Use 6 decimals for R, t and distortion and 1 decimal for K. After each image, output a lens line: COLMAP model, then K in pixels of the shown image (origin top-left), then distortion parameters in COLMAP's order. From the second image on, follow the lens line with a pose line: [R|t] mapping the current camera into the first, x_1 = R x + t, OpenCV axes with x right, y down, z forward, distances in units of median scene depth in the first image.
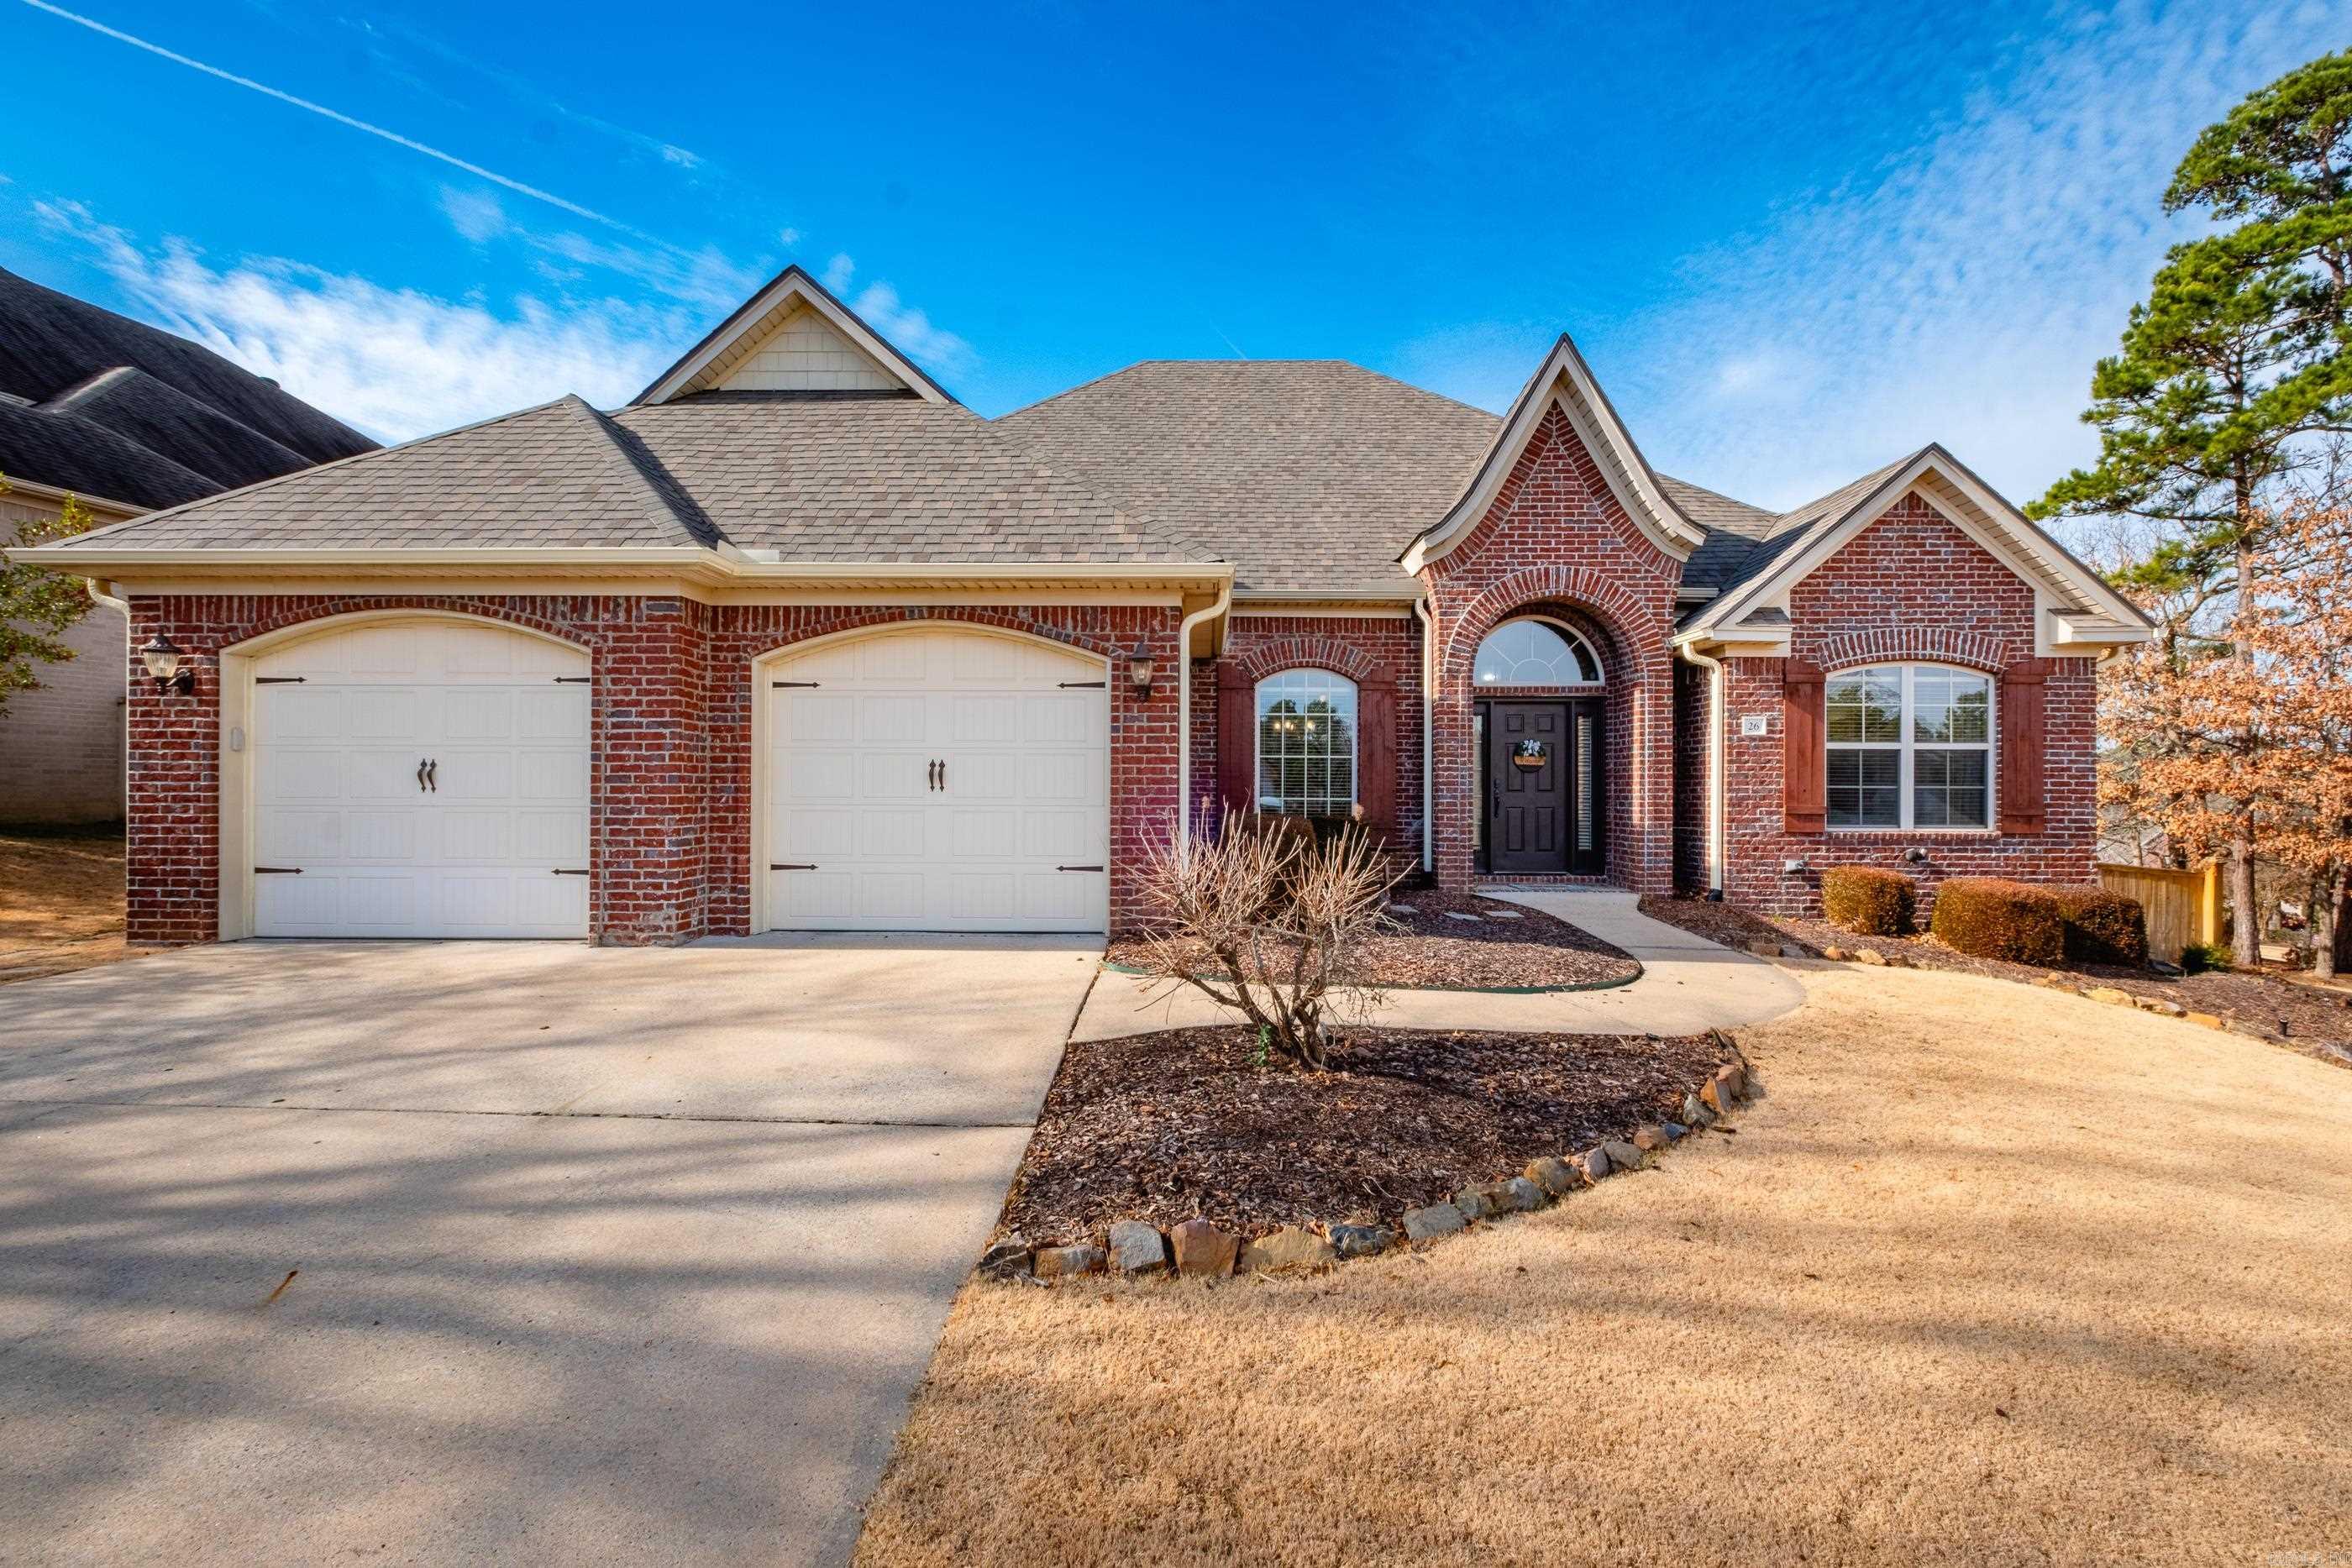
lens RADIAL K [[1009.4, 0, 1176.0], [0, 1009.4, 784.0], [0, 0, 1]] dist [-0.001083, -0.000524]
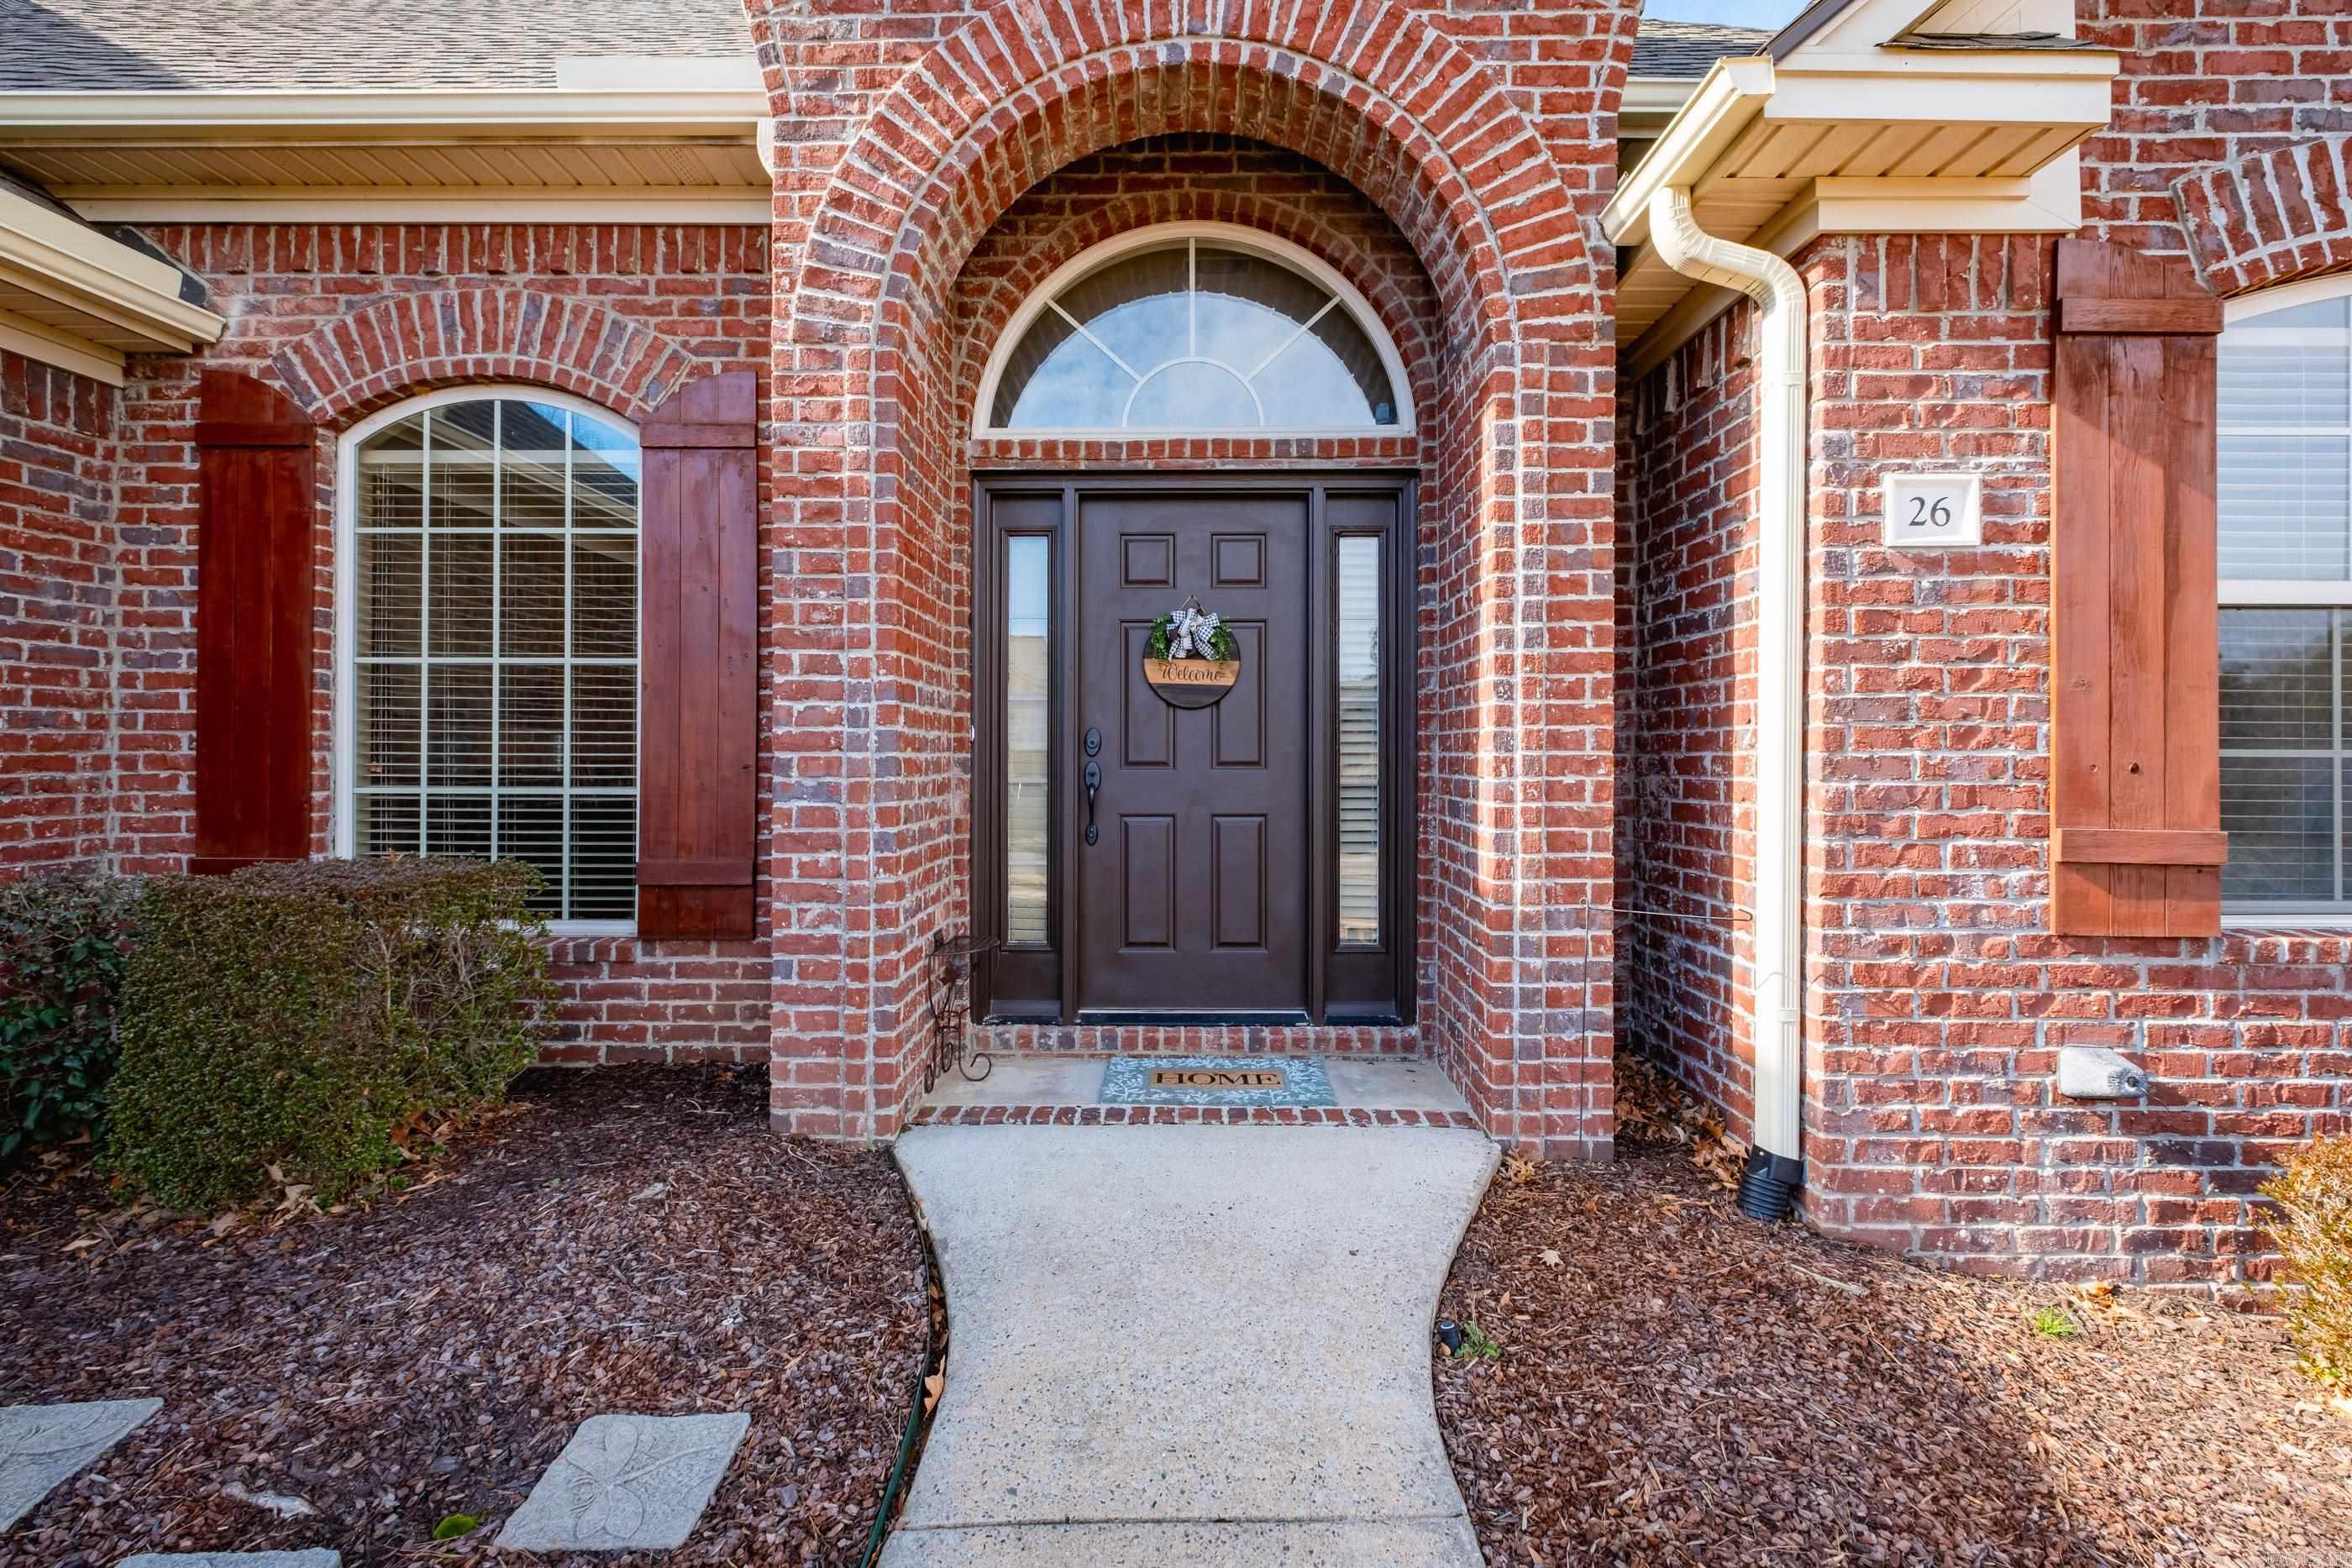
lens RADIAL K [[1009.3, 0, 1176.4], [0, 1009.3, 743.6], [0, 0, 1]] dist [0.000167, -0.000085]
pose [[0.999979, -0.002373, 0.006105, 0.370738], [0.002349, 0.999990, 0.003839, -0.001176], [-0.006115, -0.003824, 0.999974, 0.724538]]
